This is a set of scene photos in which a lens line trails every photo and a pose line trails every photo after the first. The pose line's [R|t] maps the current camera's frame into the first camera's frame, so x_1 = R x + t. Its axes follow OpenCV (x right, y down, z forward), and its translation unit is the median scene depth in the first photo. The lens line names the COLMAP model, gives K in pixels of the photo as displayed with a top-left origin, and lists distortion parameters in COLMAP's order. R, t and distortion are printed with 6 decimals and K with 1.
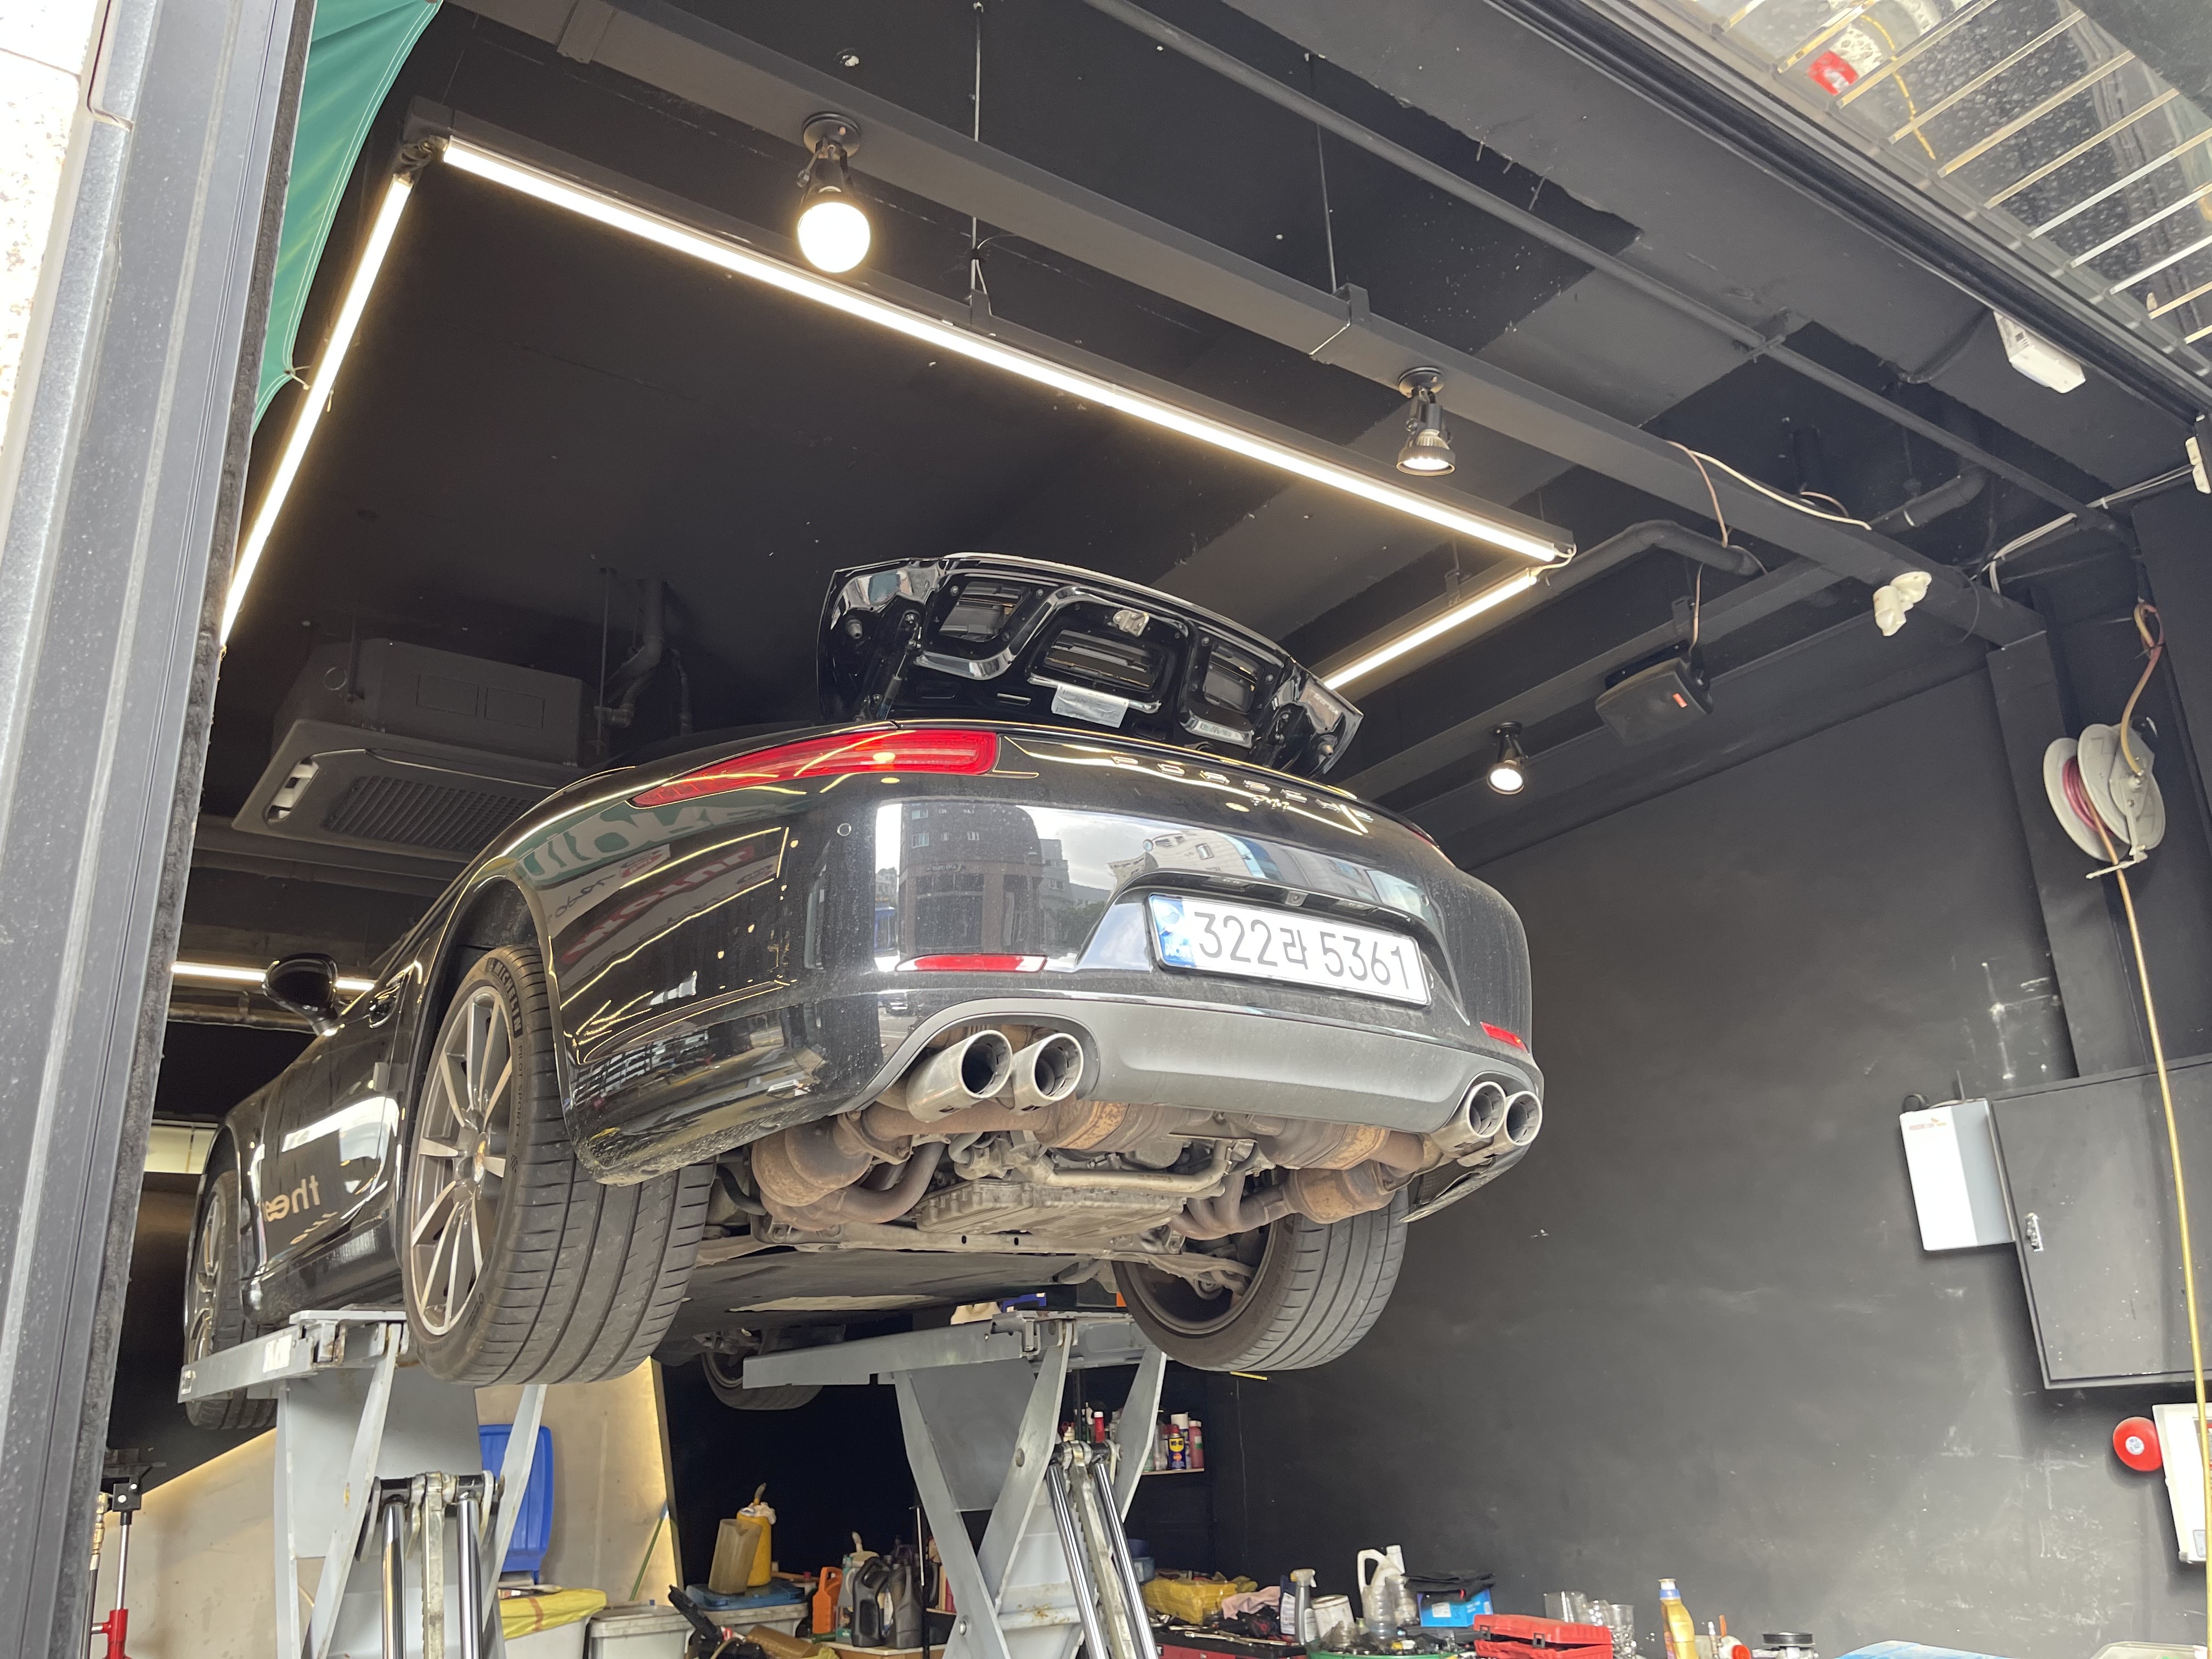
lens RADIAL K [[1652.3, 0, 1094.9], [0, 1652.3, 828.9], [0, 0, 1]] dist [0.094141, -0.132978]
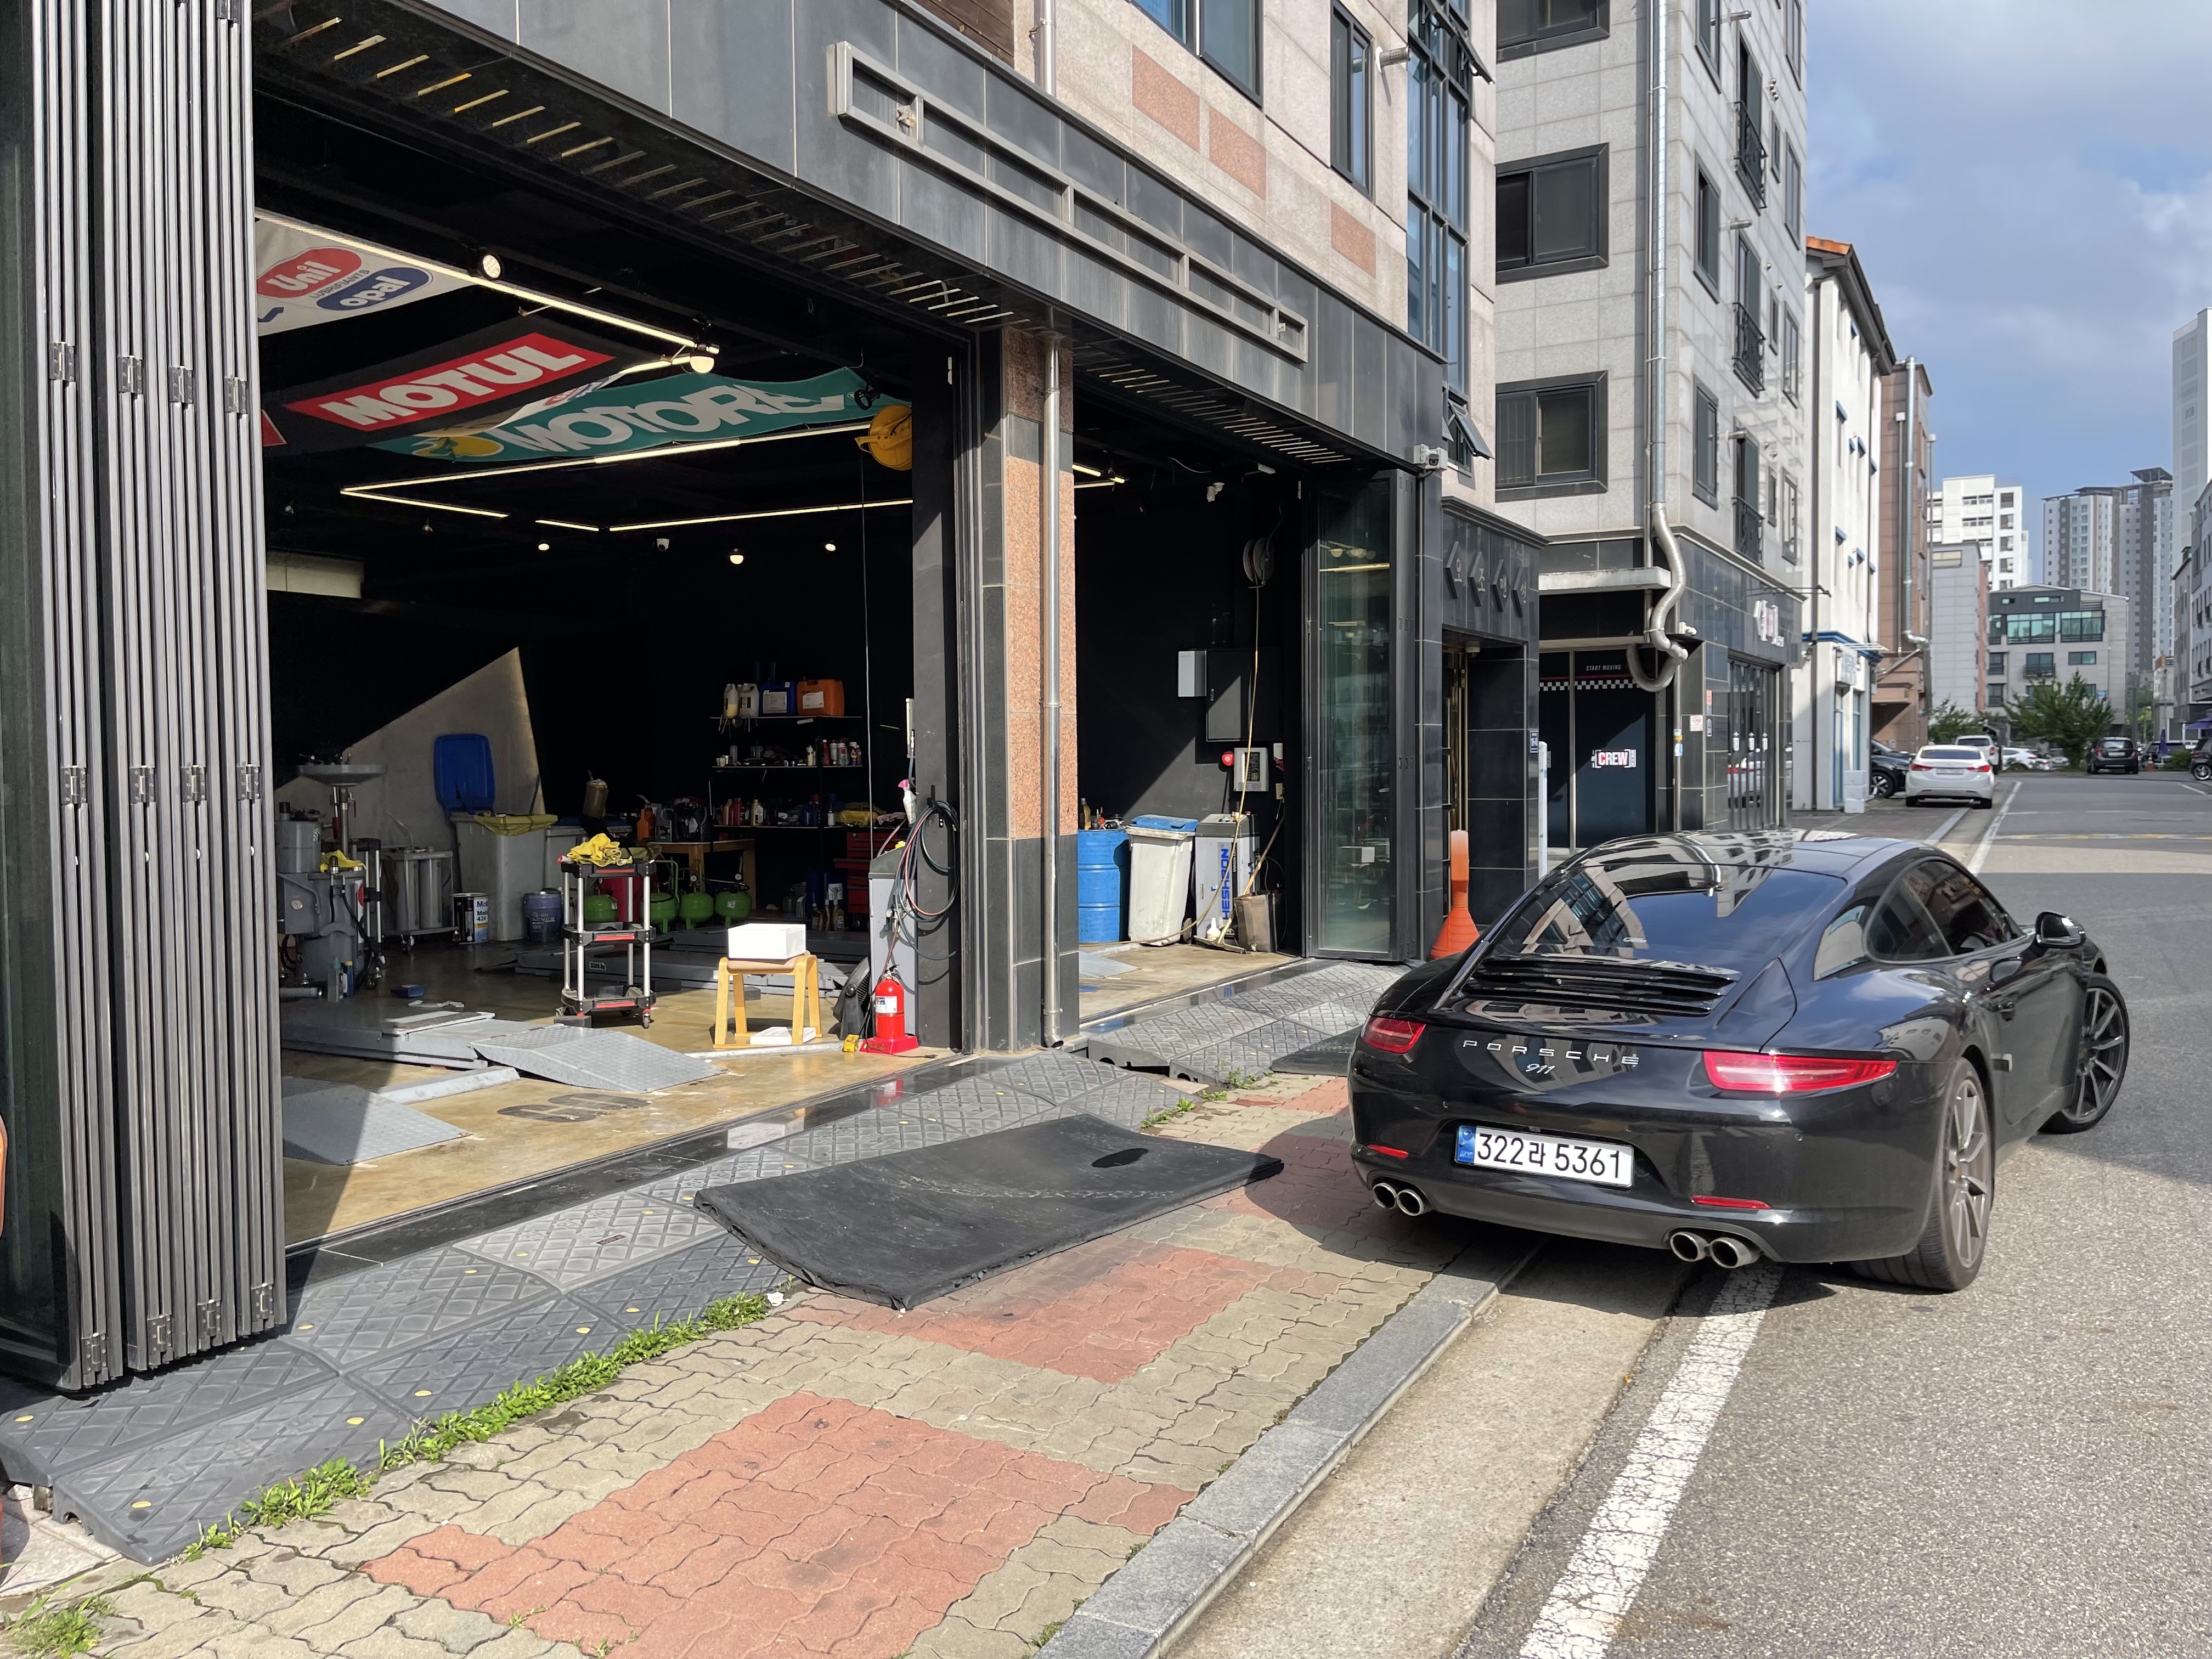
lens RADIAL K [[1652.3, 0, 1094.9], [0, 1652.3, 828.9], [0, 0, 1]] dist [0.094141, -0.132978]
pose [[0.898028, 0.011690, 0.439784, -0.607816], [-0.174059, 0.927521, 0.330769, -0.315106], [-0.404042, -0.373588, 0.834974, -0.970302]]
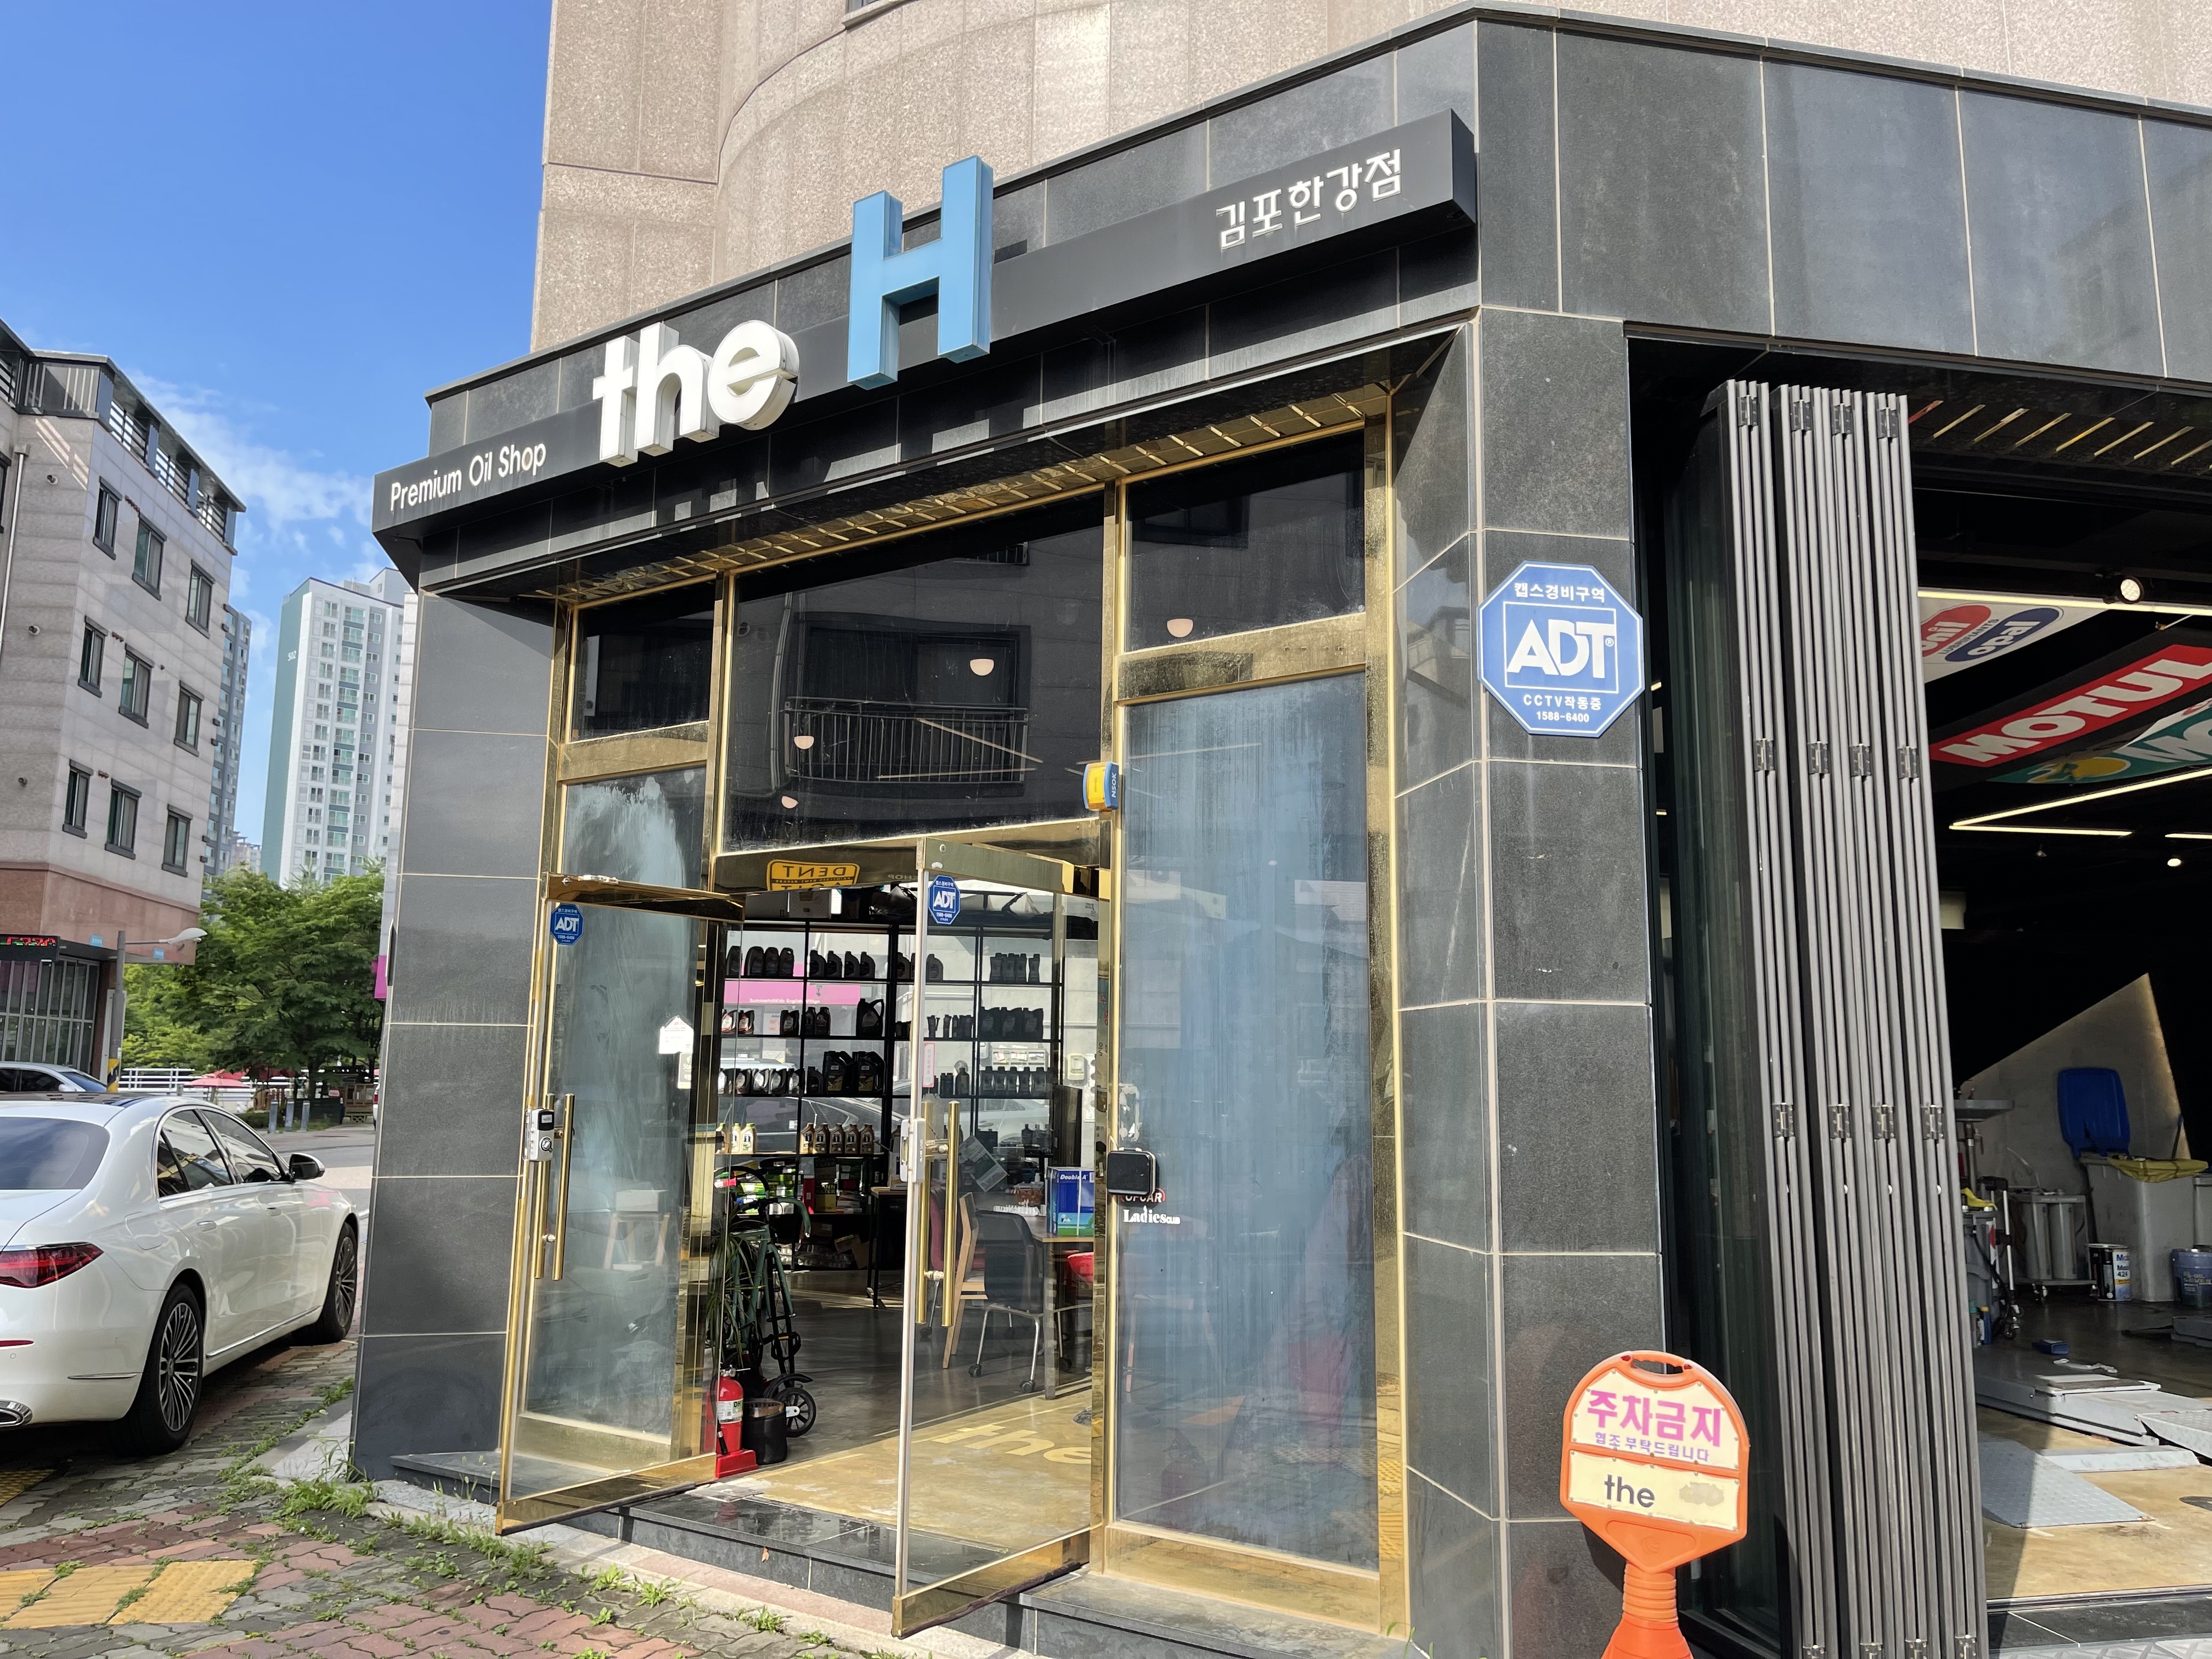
lens RADIAL K [[1652.3, 0, 1094.9], [0, 1652.3, 828.9], [0, 0, 1]] dist [0.094141, -0.132978]
pose [[0.912321, -0.012925, -0.409271, -0.652048], [0.095485, 0.978662, 0.181942, -0.334448], [0.398186, -0.205068, 0.894089, -1.011807]]
